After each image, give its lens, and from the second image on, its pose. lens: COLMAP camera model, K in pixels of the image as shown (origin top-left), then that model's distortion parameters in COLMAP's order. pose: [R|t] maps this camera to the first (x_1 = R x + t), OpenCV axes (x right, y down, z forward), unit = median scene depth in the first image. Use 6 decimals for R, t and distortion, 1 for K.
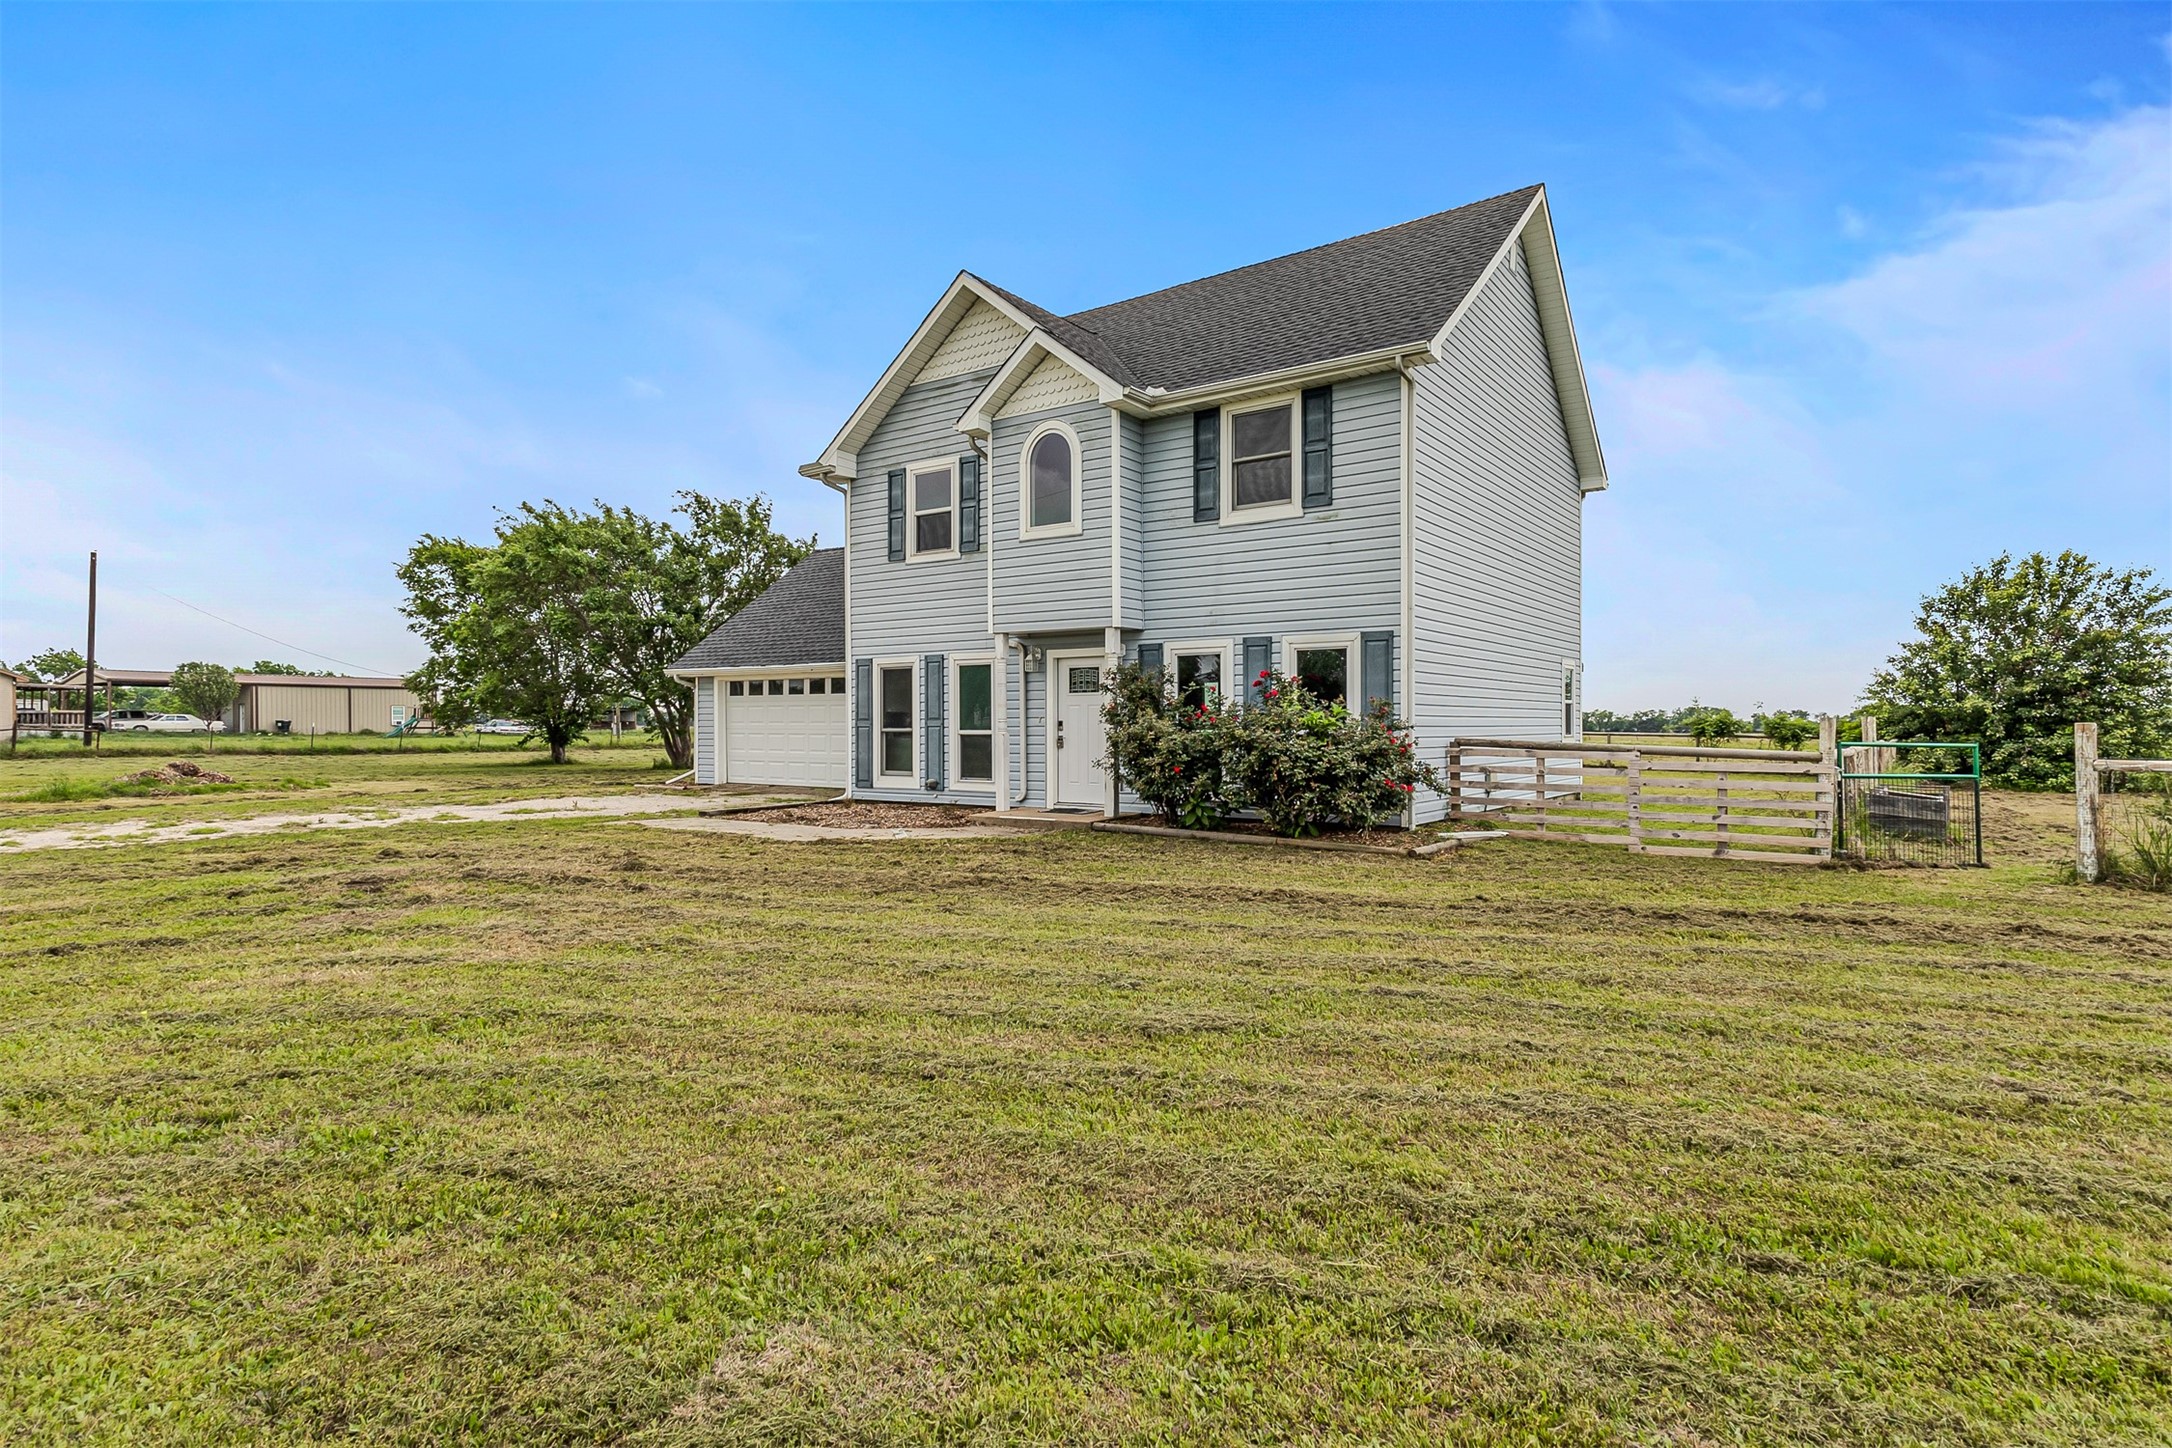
lens RADIAL K [[1042.7, 0, 1136.7], [0, 1042.7, 721.3], [0, 0, 1]] dist [0.005007, -0.004243]
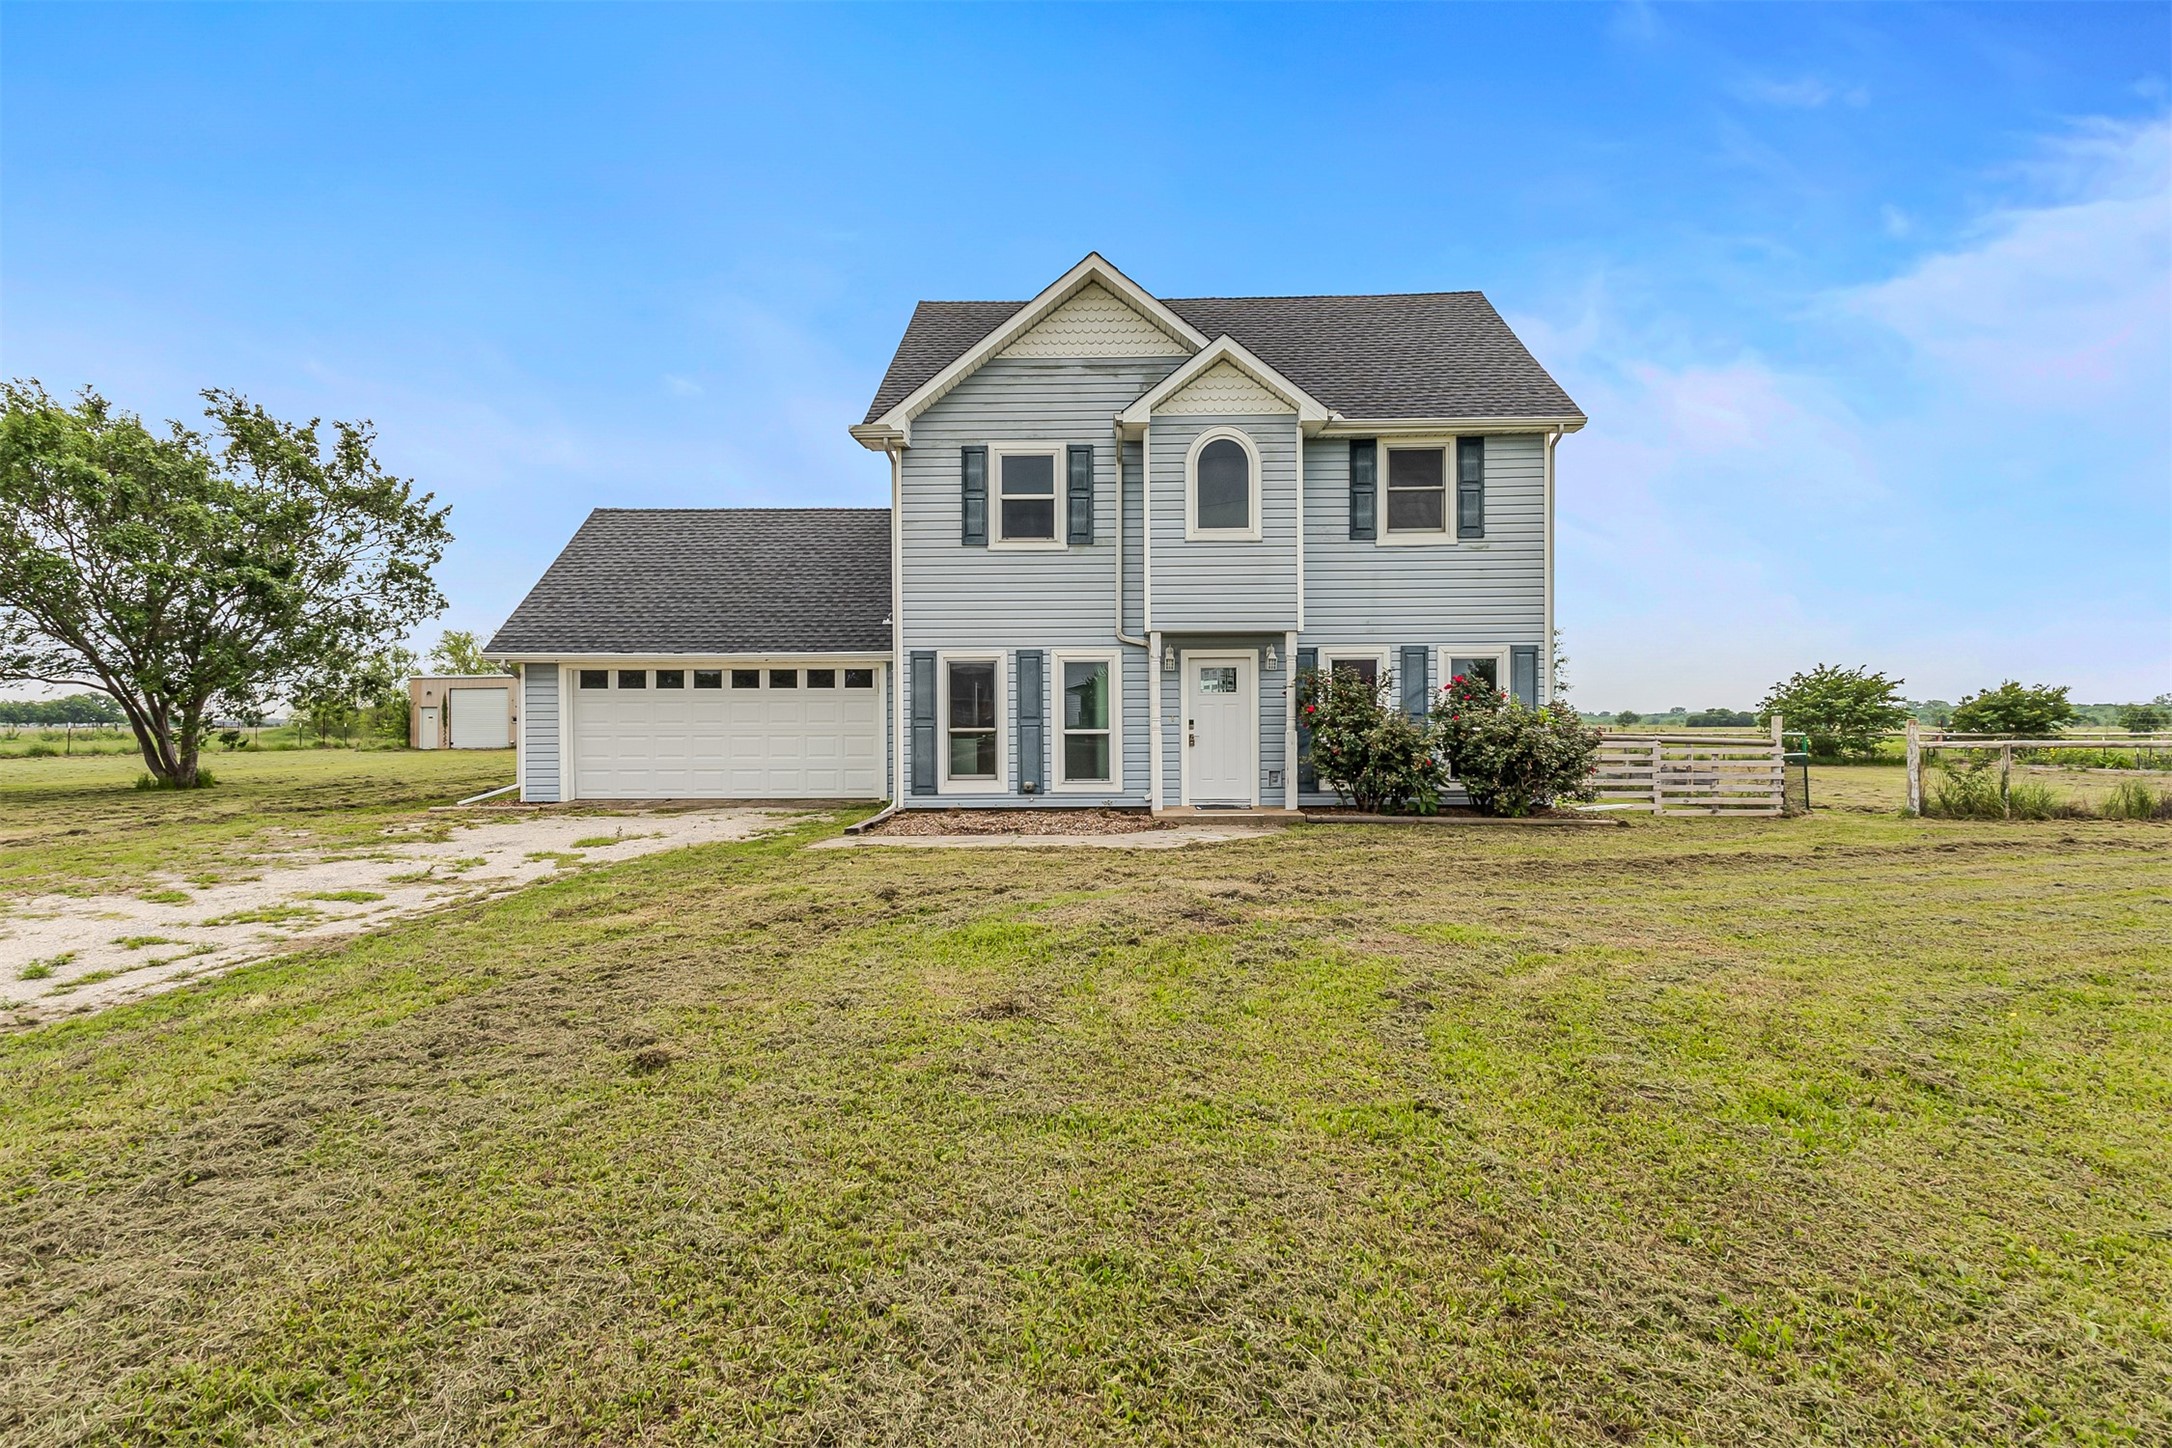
lens RADIAL K [[1042.7, 0, 1083.6], [0, 1042.7, 717.0], [0, 0, 1]] dist [0.005007, -0.004243]
pose [[0.853745, -0.001847, 0.520688, -0.669888], [0.002413, 0.999997, -0.000410, -0.002535], [-0.520686, 0.001606, 0.853747, 0.179593]]
